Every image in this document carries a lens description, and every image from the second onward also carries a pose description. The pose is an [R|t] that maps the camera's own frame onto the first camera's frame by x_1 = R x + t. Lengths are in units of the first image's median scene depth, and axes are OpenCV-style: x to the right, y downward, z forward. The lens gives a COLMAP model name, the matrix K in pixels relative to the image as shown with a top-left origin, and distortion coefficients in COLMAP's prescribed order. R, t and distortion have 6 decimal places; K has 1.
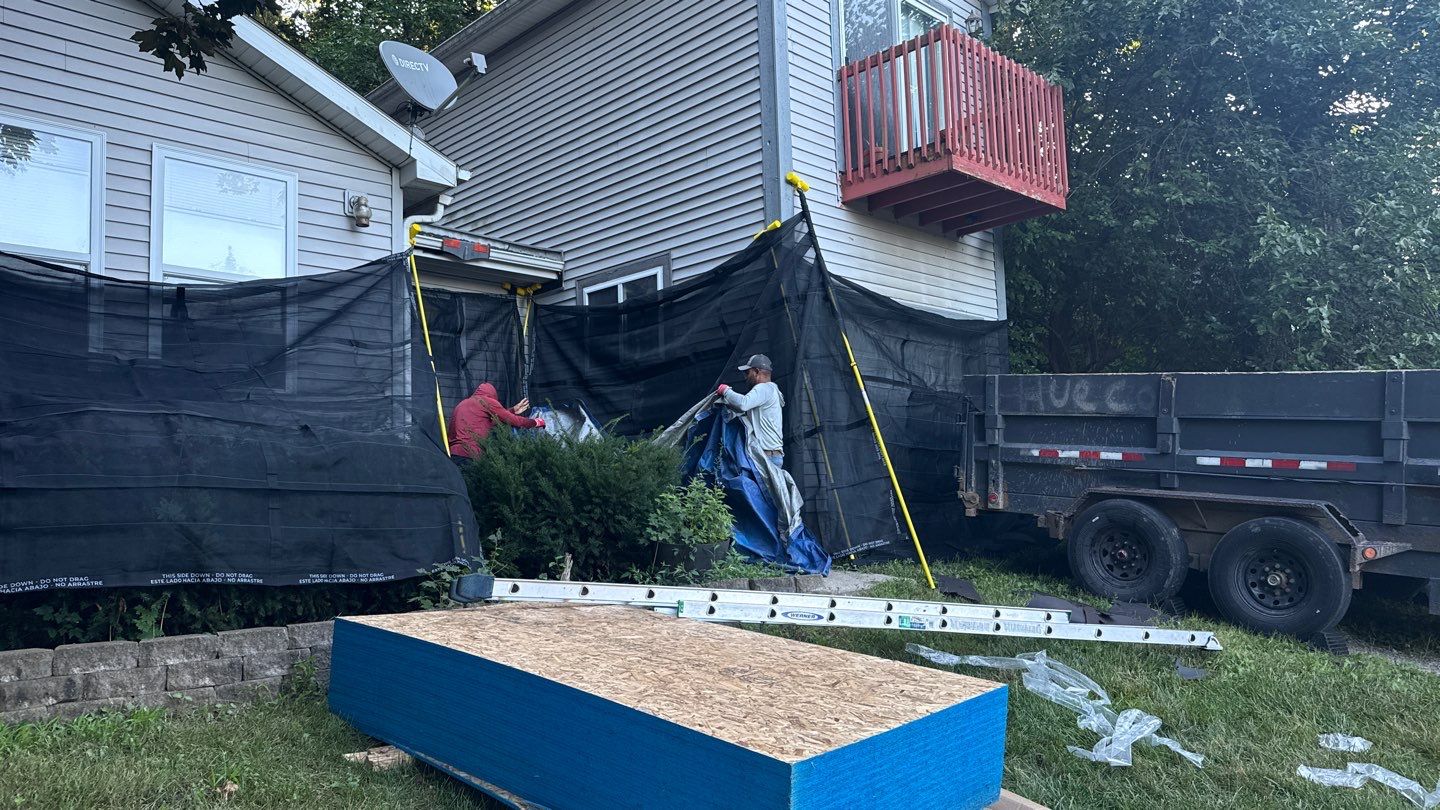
lens RADIAL K [[1026.3, 0, 720.0], [0, 1026.3, 405.0], [0, 0, 1]] dist [0.037955, -0.083494]
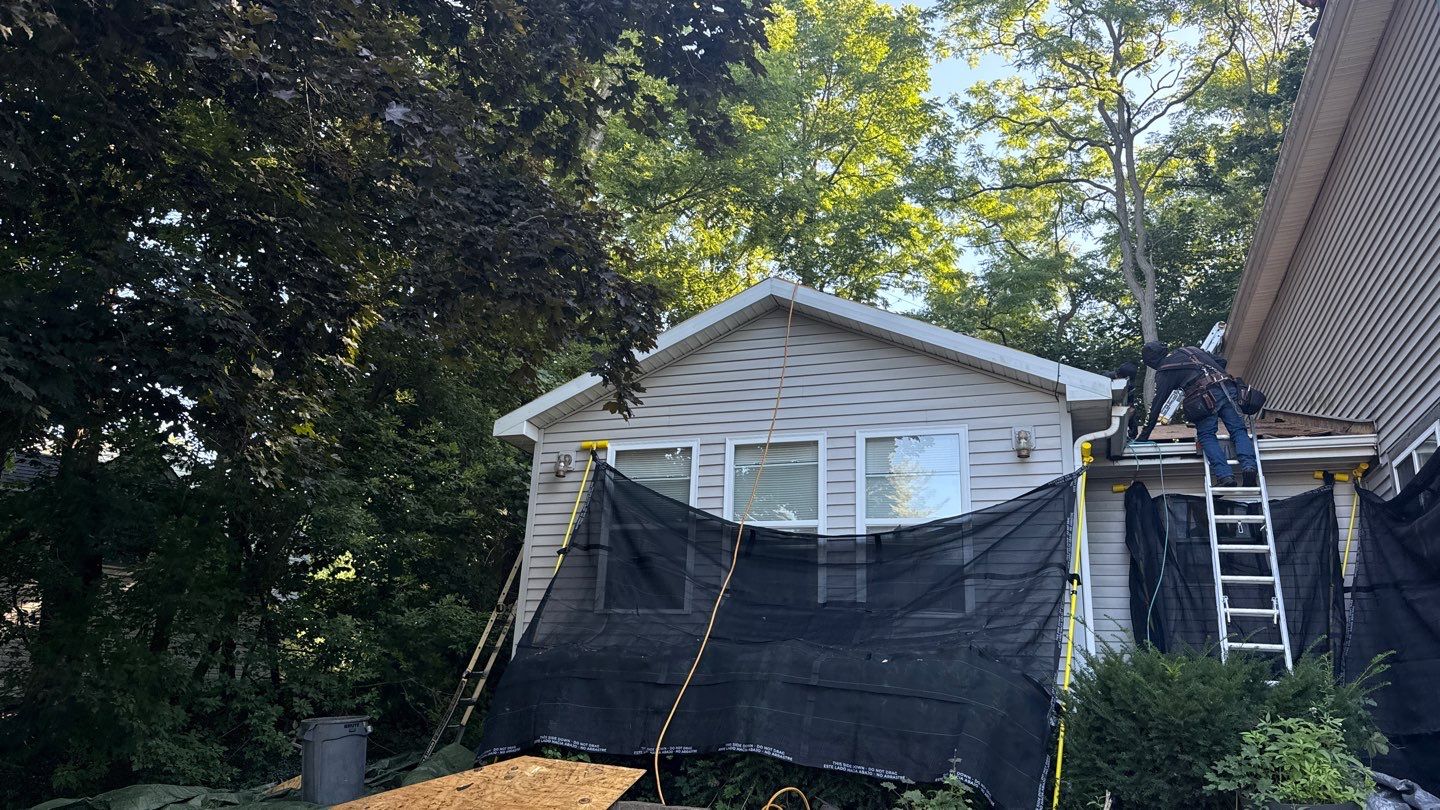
lens RADIAL K [[987.3, 0, 710.7], [0, 987.3, 411.0], [0, 0, 1]] dist [0.109490, -0.153763]
pose [[0.404606, -0.219908, -0.887657, 0.480078], [0.035337, 0.973691, -0.225115, 0.006345], [0.913808, 0.059716, 0.401732, 0.268686]]
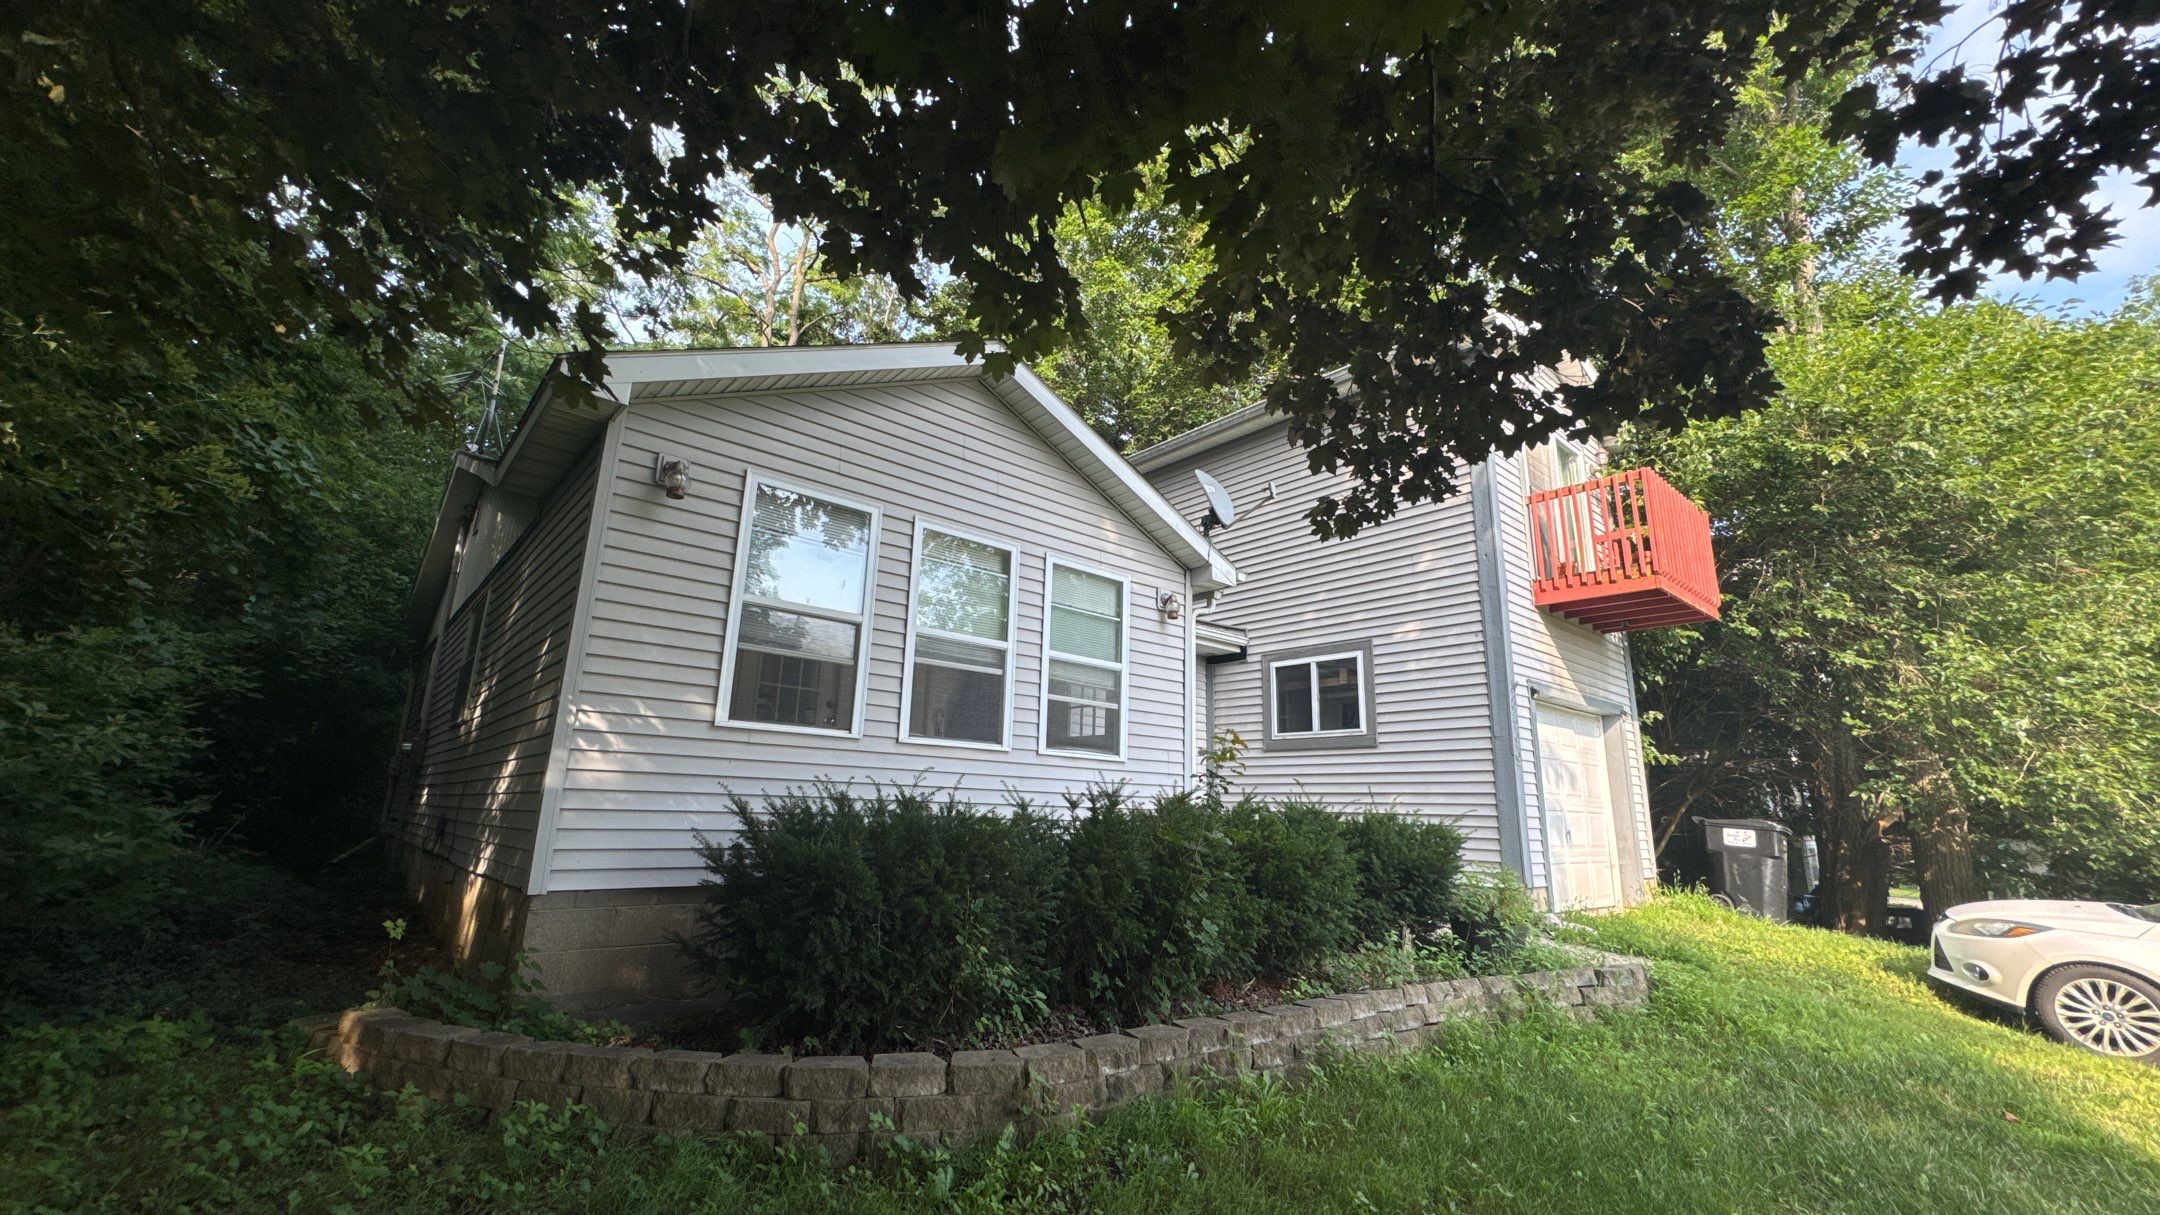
lens RADIAL K [[856.1, 0, 1080.0], [0, 856.1, 607.5], [0, 0, 1]] dist [0.000132, 0.000022]
pose [[0.995619, 0.040709, -0.084179, -0.377536], [-0.051382, 0.990339, -0.128796, -0.052380], [0.078123, 0.132557, 0.988092, -0.004472]]
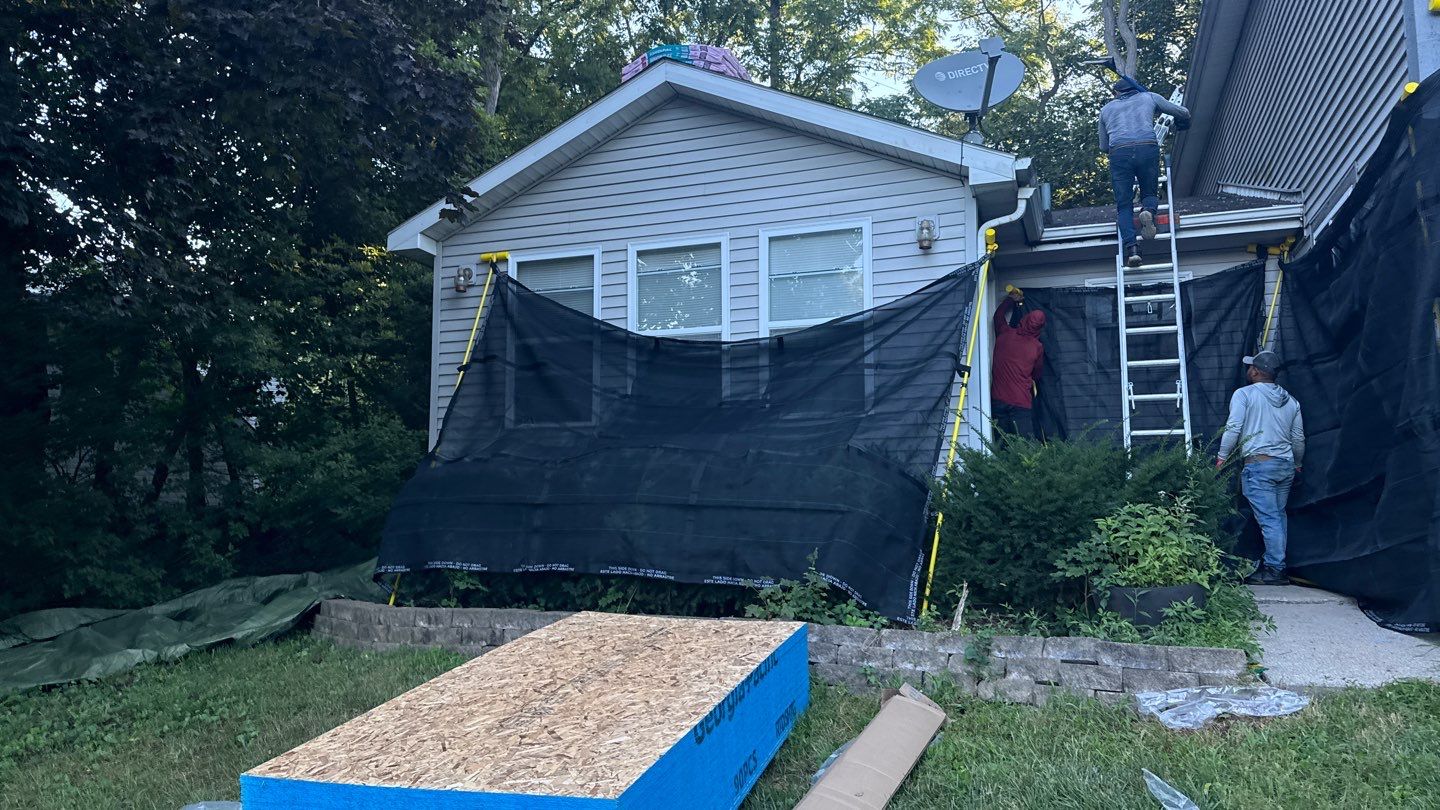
lens RADIAL K [[987.3, 0, 710.7], [0, 987.3, 411.0], [0, 0, 1]] dist [0.109490, -0.153763]
pose [[0.394352, -0.063672, -0.916751, 0.488352], [0.079950, 0.996191, -0.034798, 0.008584], [0.915475, -0.059571, 0.397941, 0.394860]]
